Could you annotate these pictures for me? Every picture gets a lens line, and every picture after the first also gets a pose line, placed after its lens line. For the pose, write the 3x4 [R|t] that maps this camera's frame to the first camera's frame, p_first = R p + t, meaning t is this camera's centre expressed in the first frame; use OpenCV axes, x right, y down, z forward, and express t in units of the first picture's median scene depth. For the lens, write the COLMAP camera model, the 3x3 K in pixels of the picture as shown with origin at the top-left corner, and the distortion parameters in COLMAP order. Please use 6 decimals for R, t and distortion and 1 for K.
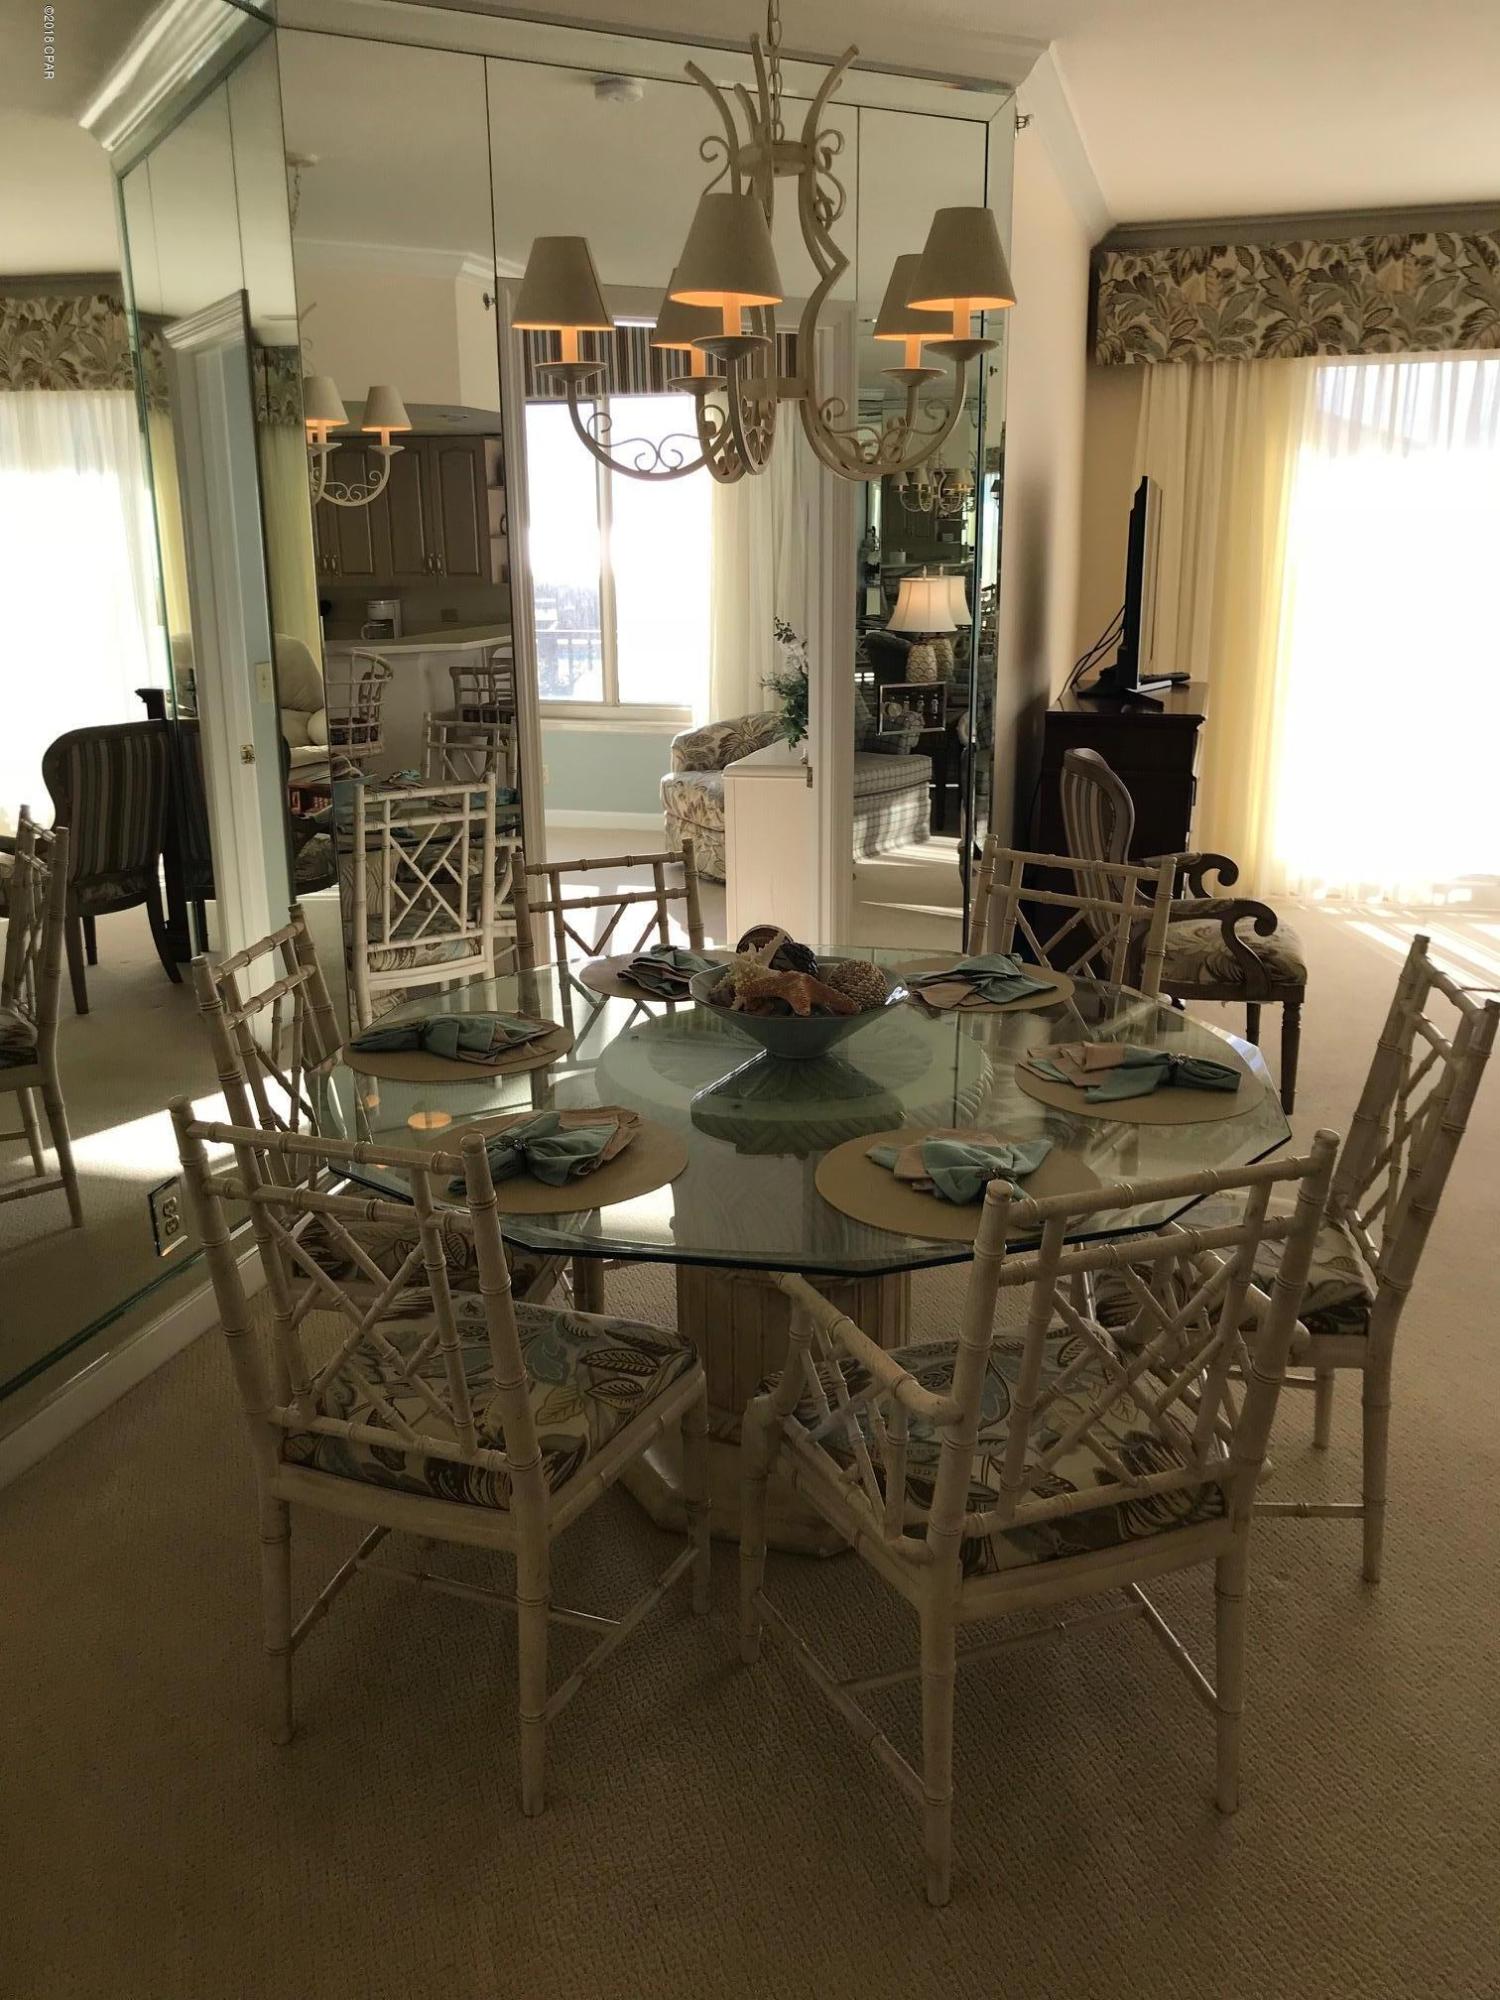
lens RADIAL K [[1645.5, 0, 753.8], [0, 1645.5, 998.4], [0, 0, 1]] dist [0.043301, -0.043016]
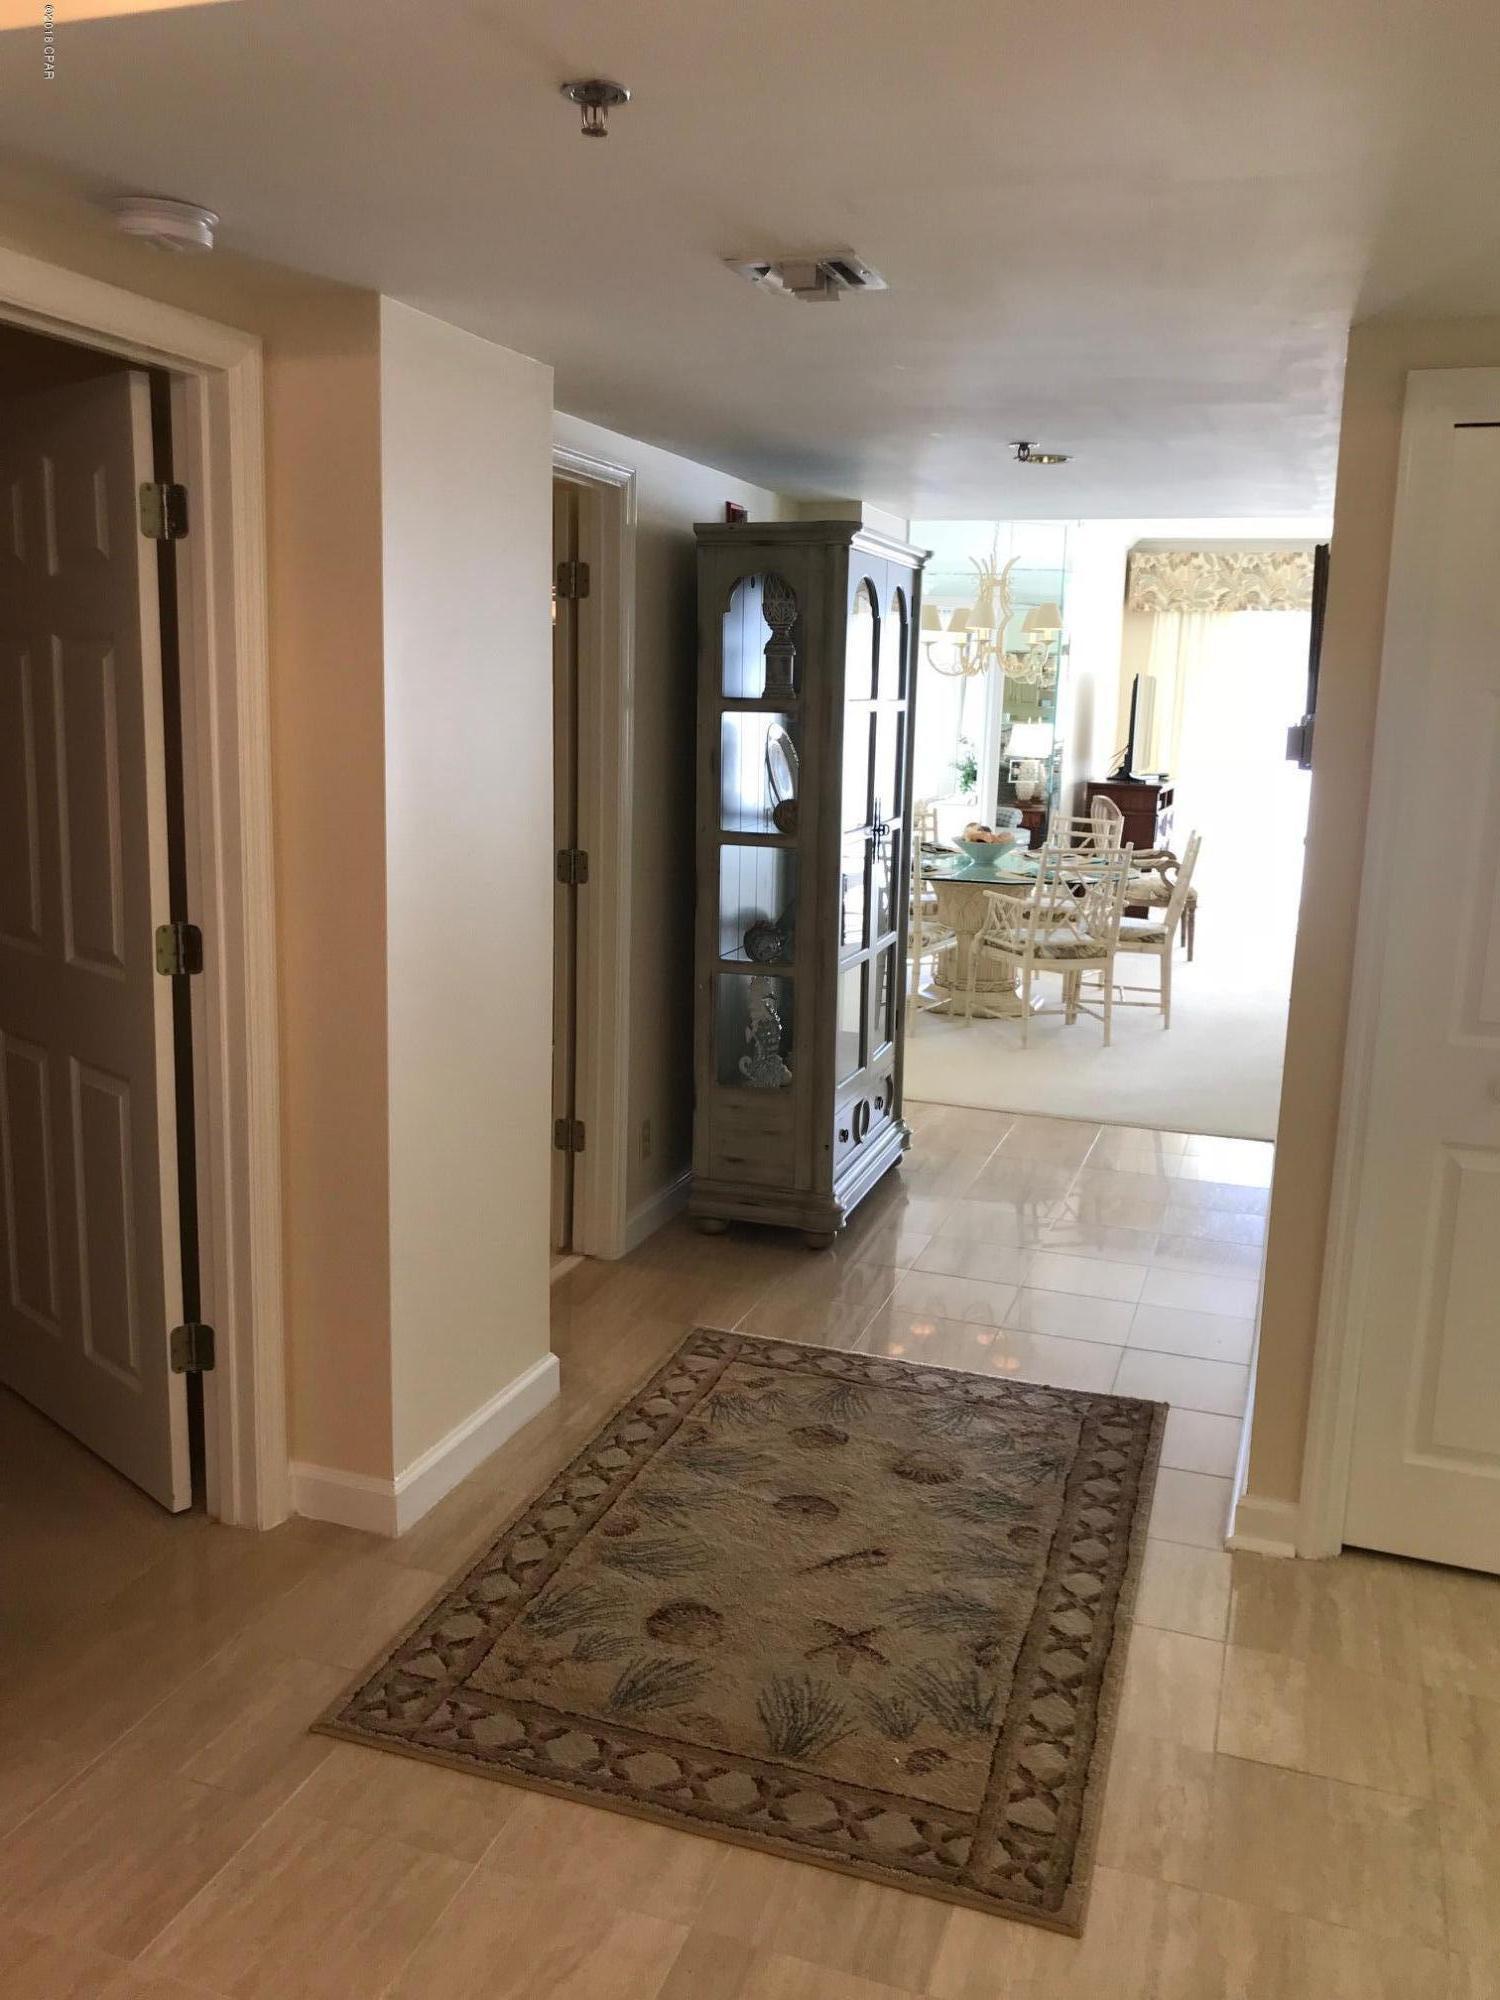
lens RADIAL K [[1645.5, 0, 753.8], [0, 1645.5, 998.4], [0, 0, 1]] dist [0.043301, -0.043016]
pose [[0.997414, 0.047359, -0.054058, -0.092712], [-0.052063, 0.994651, -0.089210, 0.241085], [0.049544, 0.091794, 0.994545, -0.839452]]
